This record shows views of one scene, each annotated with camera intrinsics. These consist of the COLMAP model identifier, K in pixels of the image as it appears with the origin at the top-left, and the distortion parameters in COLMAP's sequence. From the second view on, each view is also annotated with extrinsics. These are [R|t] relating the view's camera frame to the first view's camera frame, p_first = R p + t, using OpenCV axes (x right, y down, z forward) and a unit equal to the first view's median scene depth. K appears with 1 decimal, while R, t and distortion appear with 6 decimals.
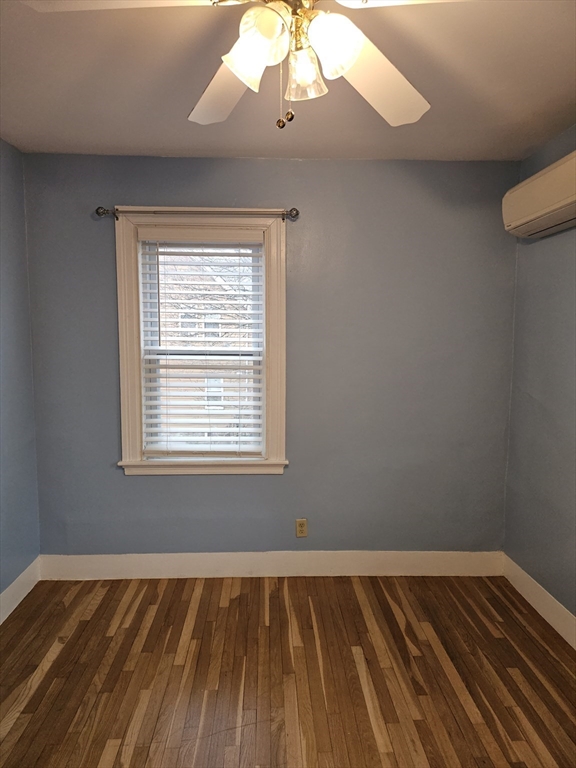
lens RADIAL K [[515.6, 0, 288.2], [0, 515.6, 381.2], [0, 0, 1]] dist [0.010691, -0.006632]
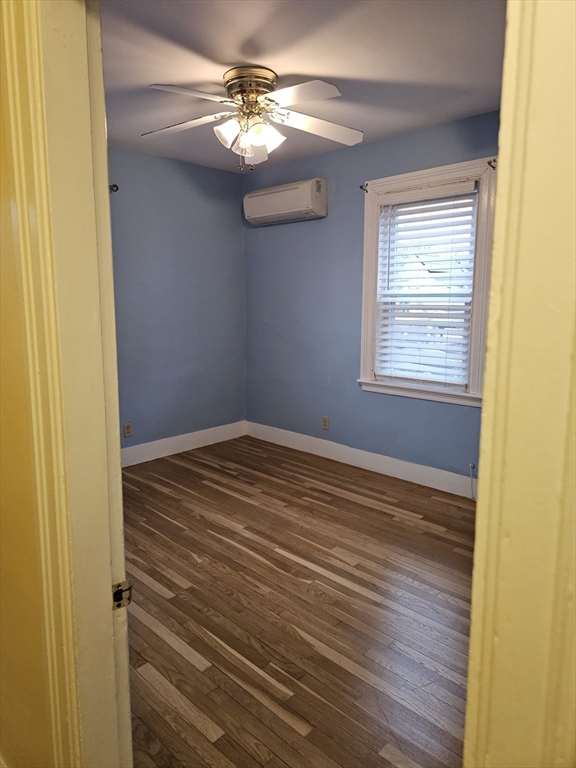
lens RADIAL K [[515.6, 0, 284.4], [0, 515.6, 382.1], [0, 0, 1]] dist [0.010691, -0.006632]
pose [[0.723397, -0.127680, 0.678524, -0.702911], [0.070601, 0.991280, 0.111262, 0.049725], [-0.686813, -0.032582, 0.726103, -0.307190]]
